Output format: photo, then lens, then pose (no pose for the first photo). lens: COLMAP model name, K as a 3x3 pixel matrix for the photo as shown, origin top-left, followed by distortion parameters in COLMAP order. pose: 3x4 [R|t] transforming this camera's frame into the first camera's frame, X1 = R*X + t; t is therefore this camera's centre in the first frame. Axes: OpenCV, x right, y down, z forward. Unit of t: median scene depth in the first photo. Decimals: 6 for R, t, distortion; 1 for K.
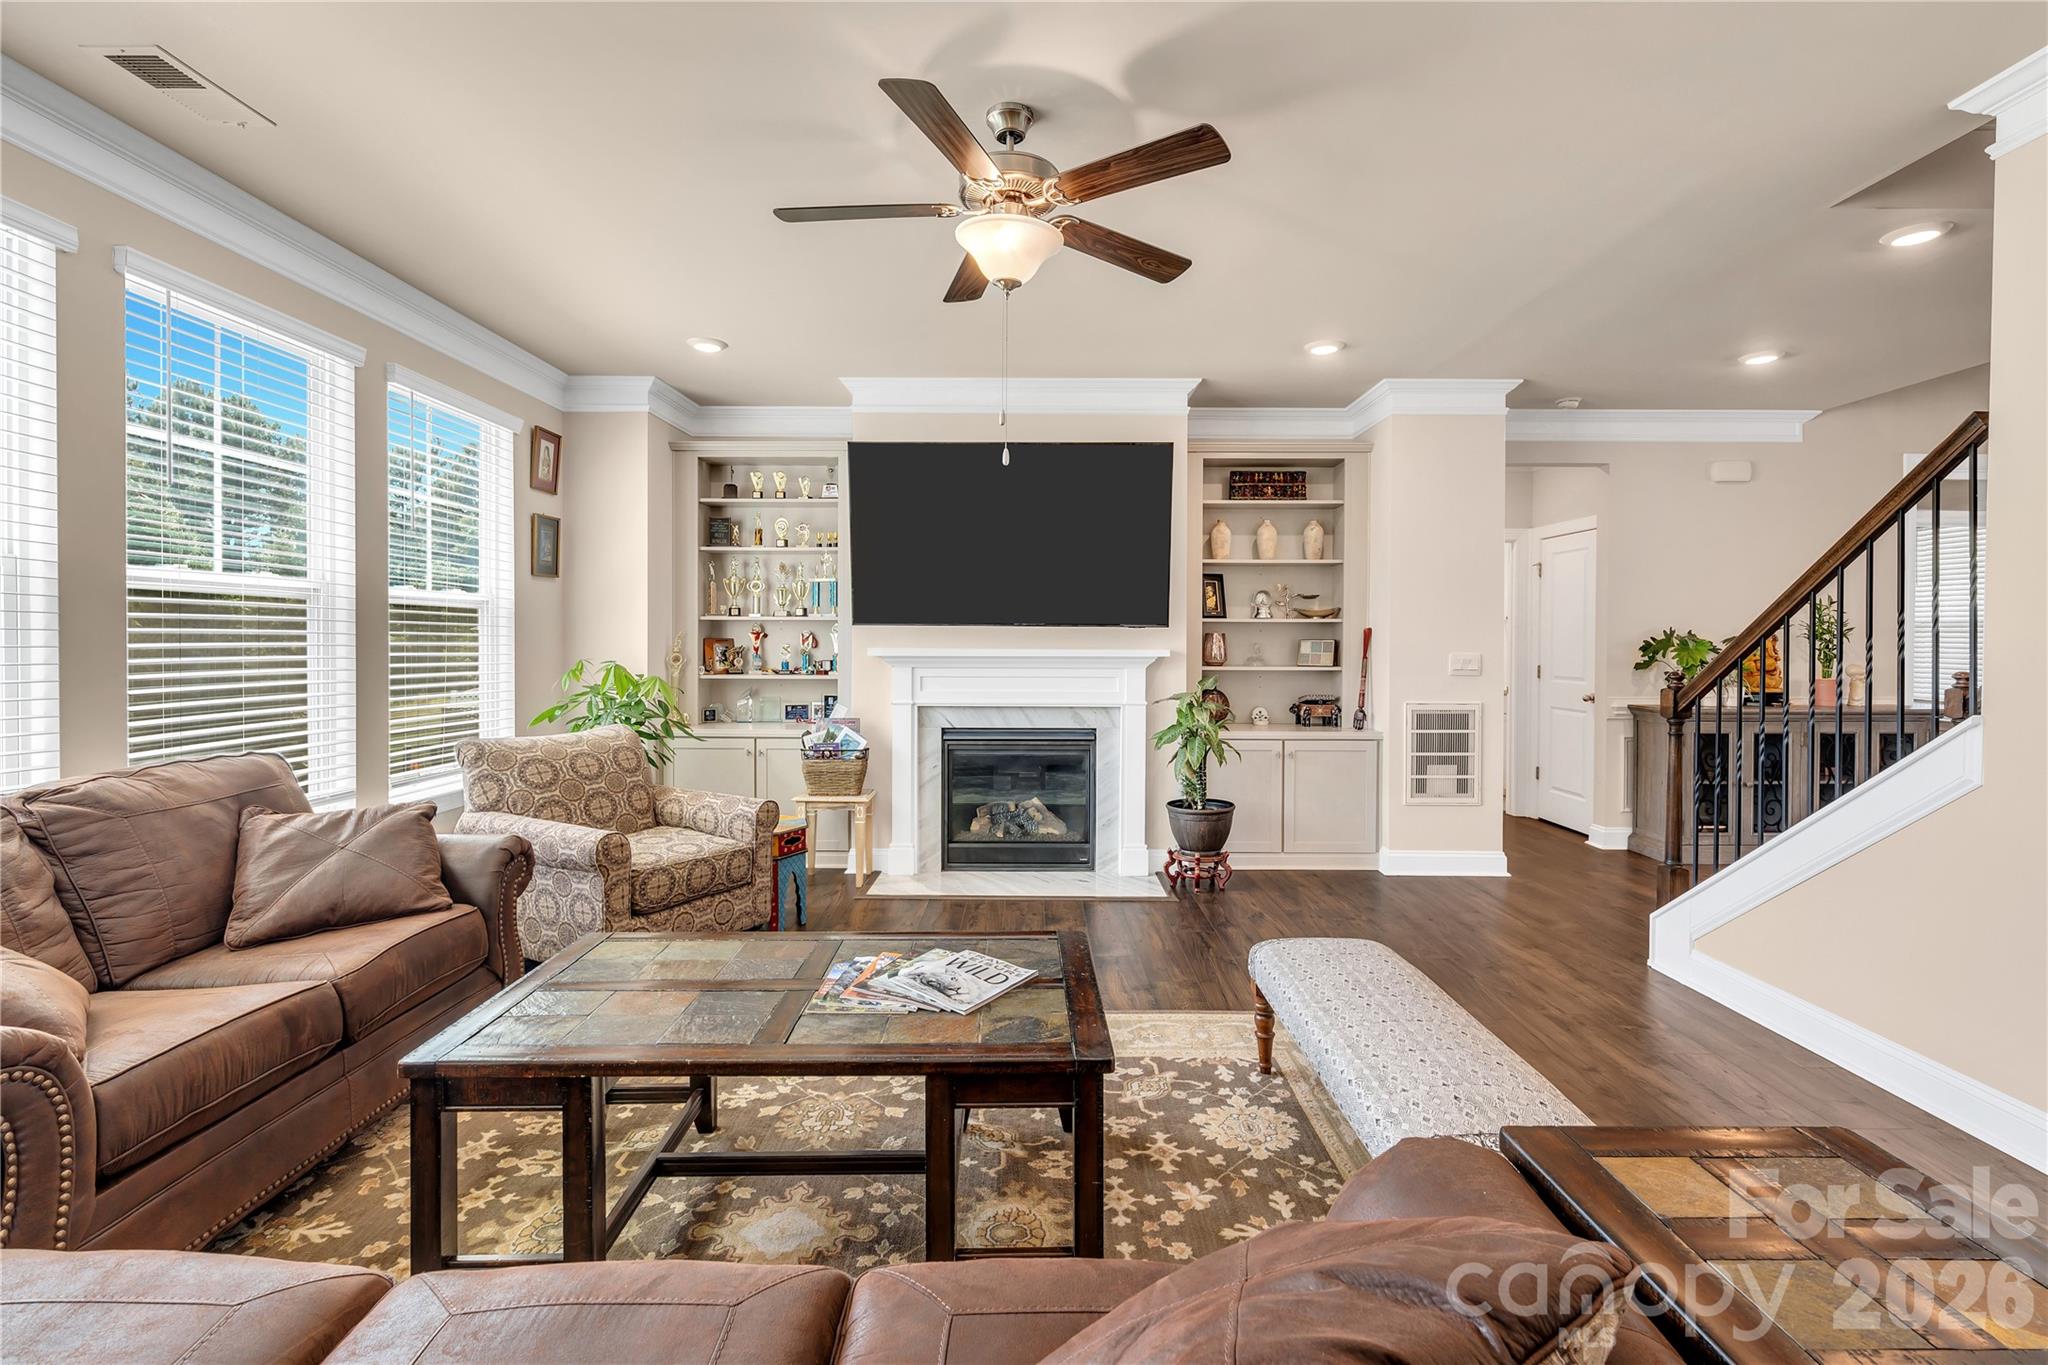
lens RADIAL K [[941.9, 0, 1032.8], [0, 941.9, 648.3], [0, 0, 1]] dist [-0.002639, 0.000102]
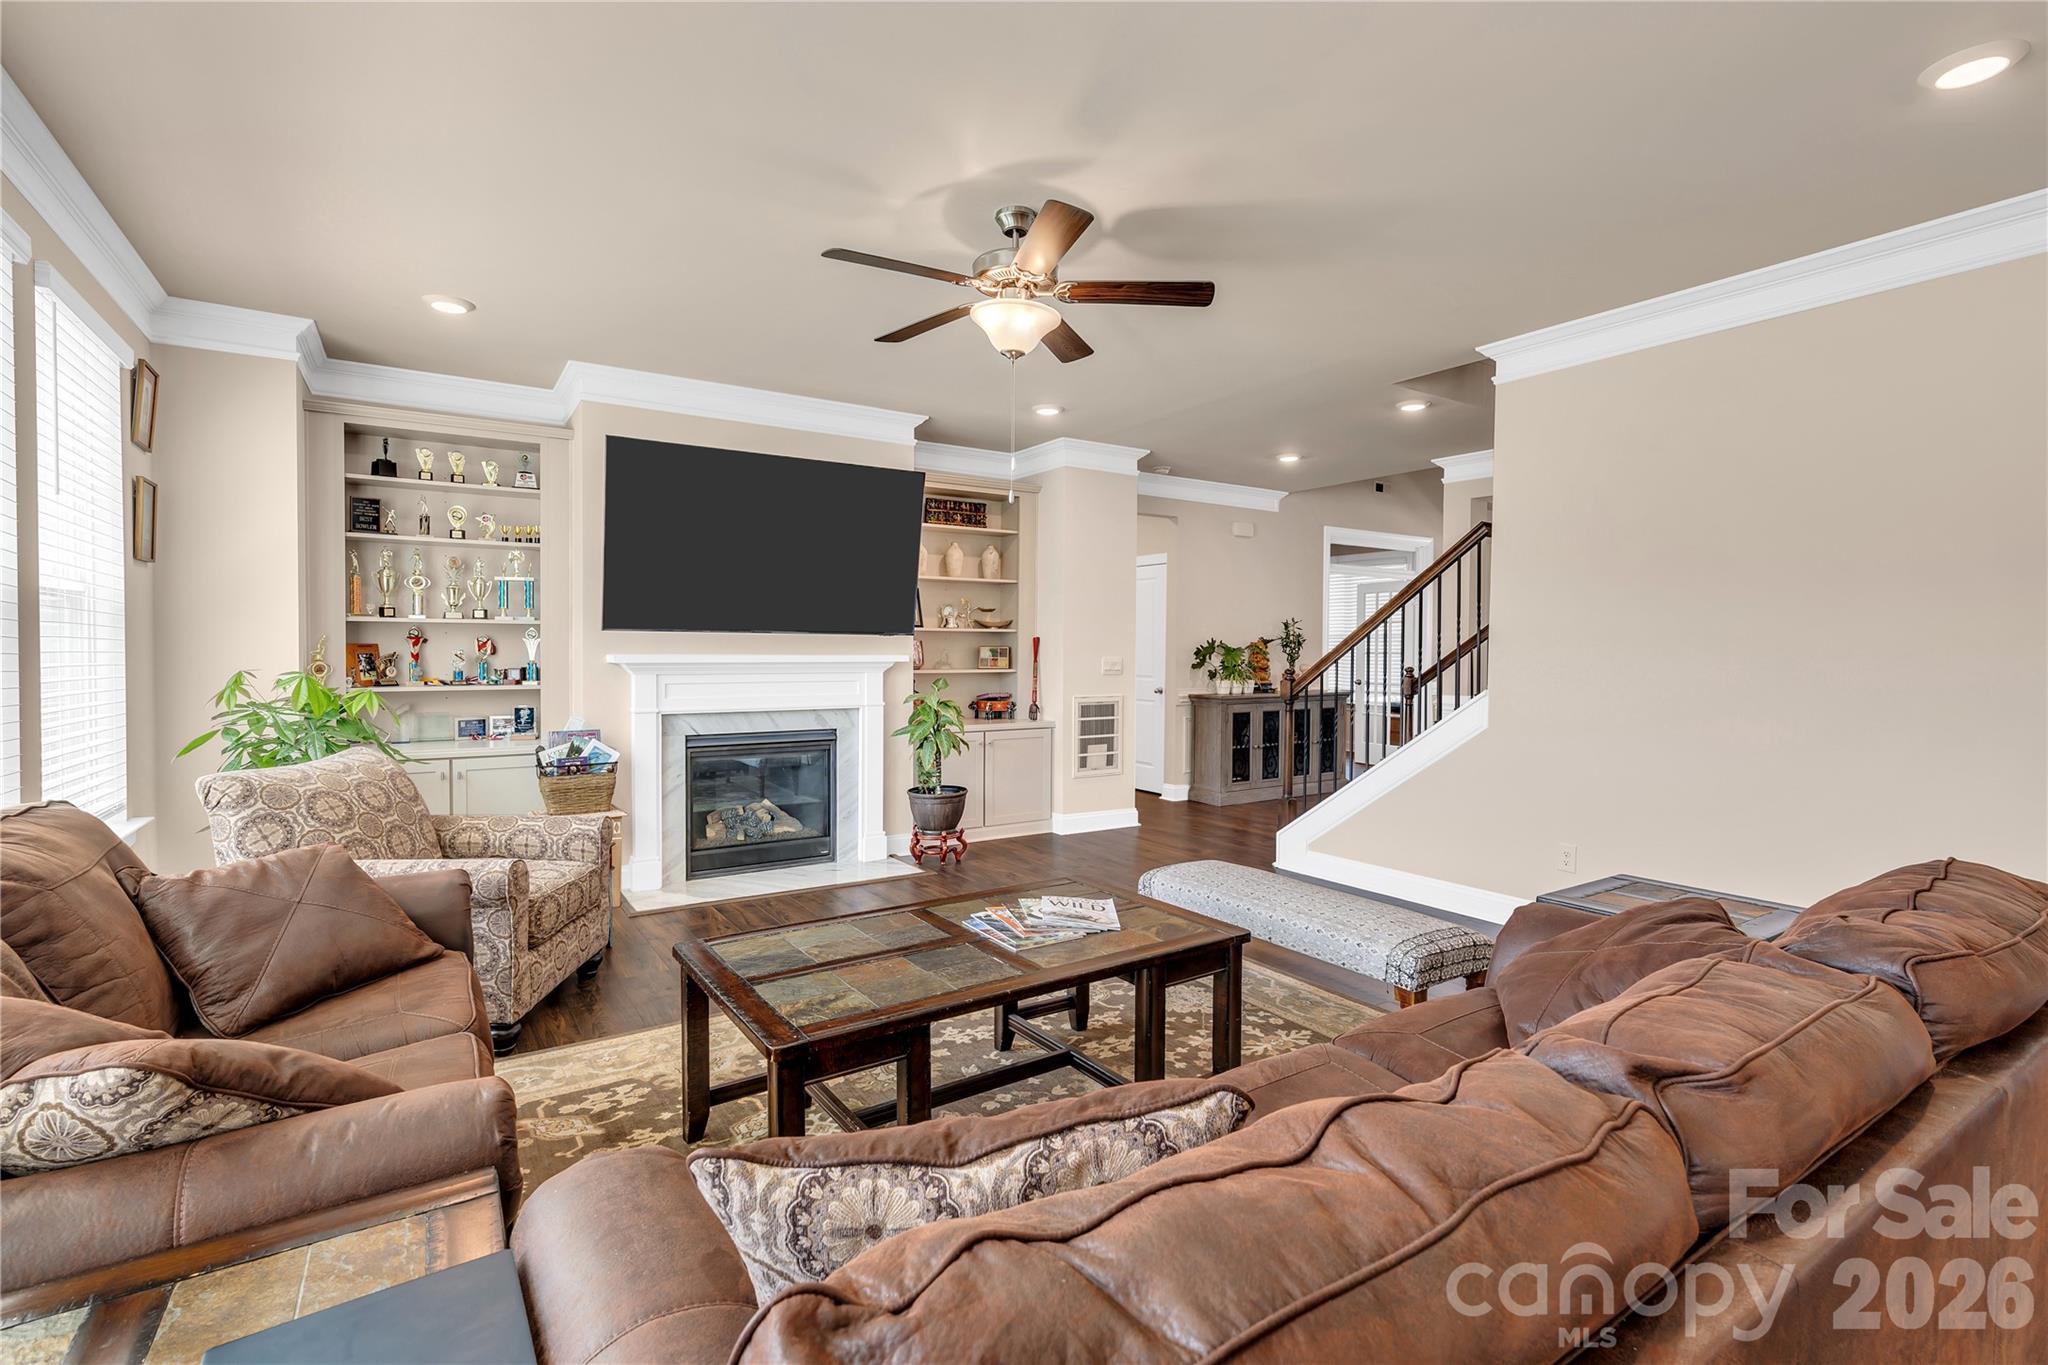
lens RADIAL K [[932.1, 0, 1029.0], [0, 932.1, 666.5], [0, 0, 1]] dist [0.000674, 0.000280]
pose [[0.836828, -0.009894, 0.547376, -0.334109], [0.002303, 0.999891, 0.014551, -0.001081], [-0.547461, -0.010916, 0.836760, -0.010267]]
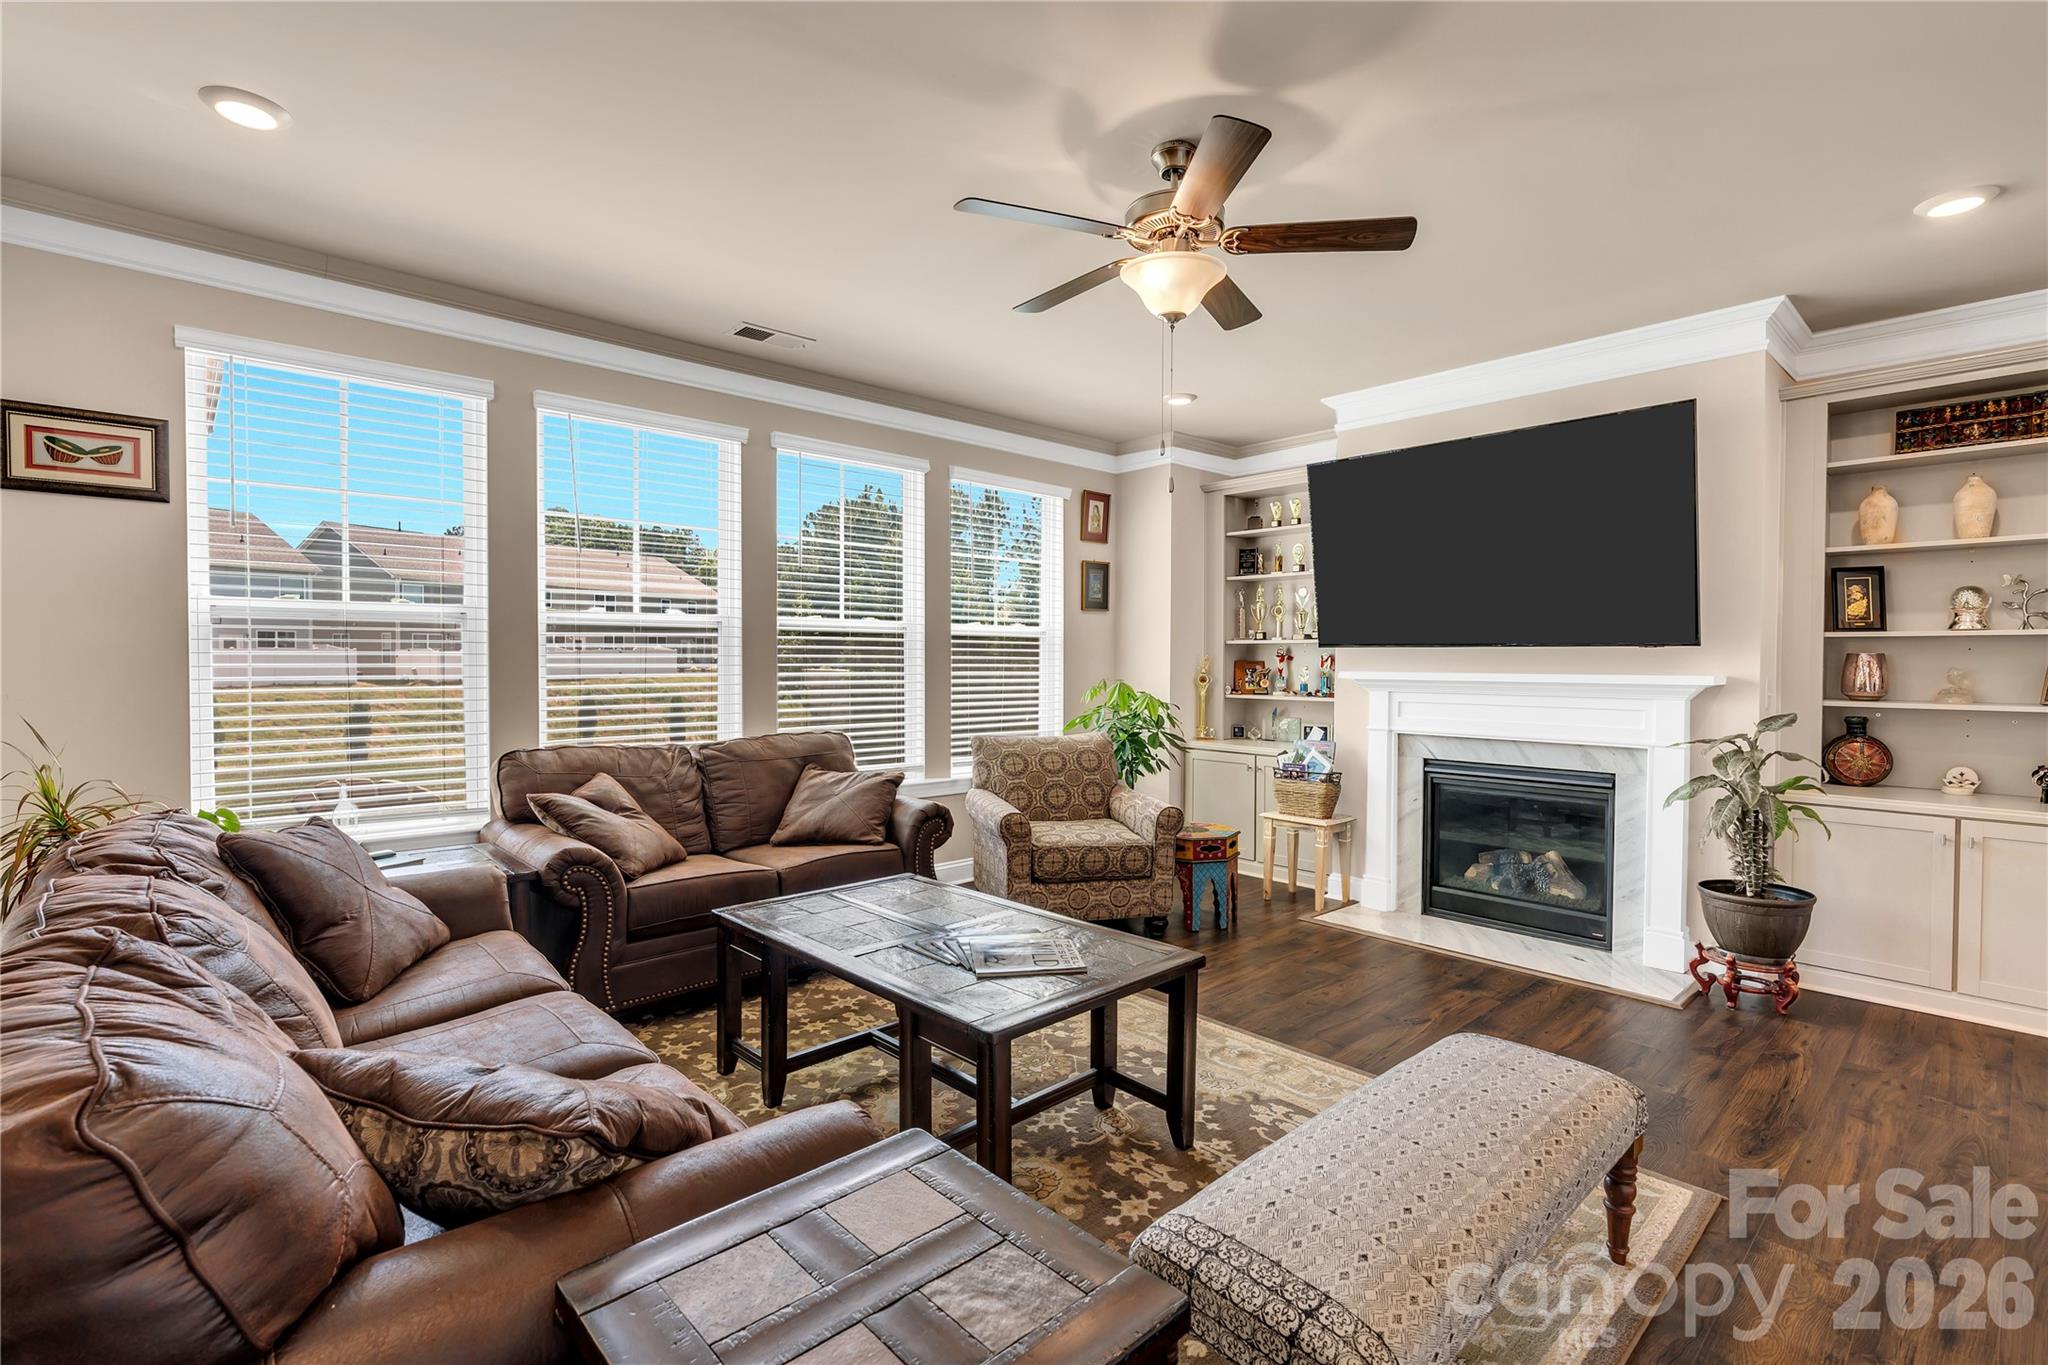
lens RADIAL K [[935.5, 0, 997.3], [0, 935.5, 673.1], [0, 0, 1]] dist [-0.003247, -0.000195]
pose [[0.667947, 0.009472, -0.744148, 0.307431], [-0.007813, 0.999953, 0.005715, -0.000435], [0.744168, 0.001996, 0.667990, 0.084730]]
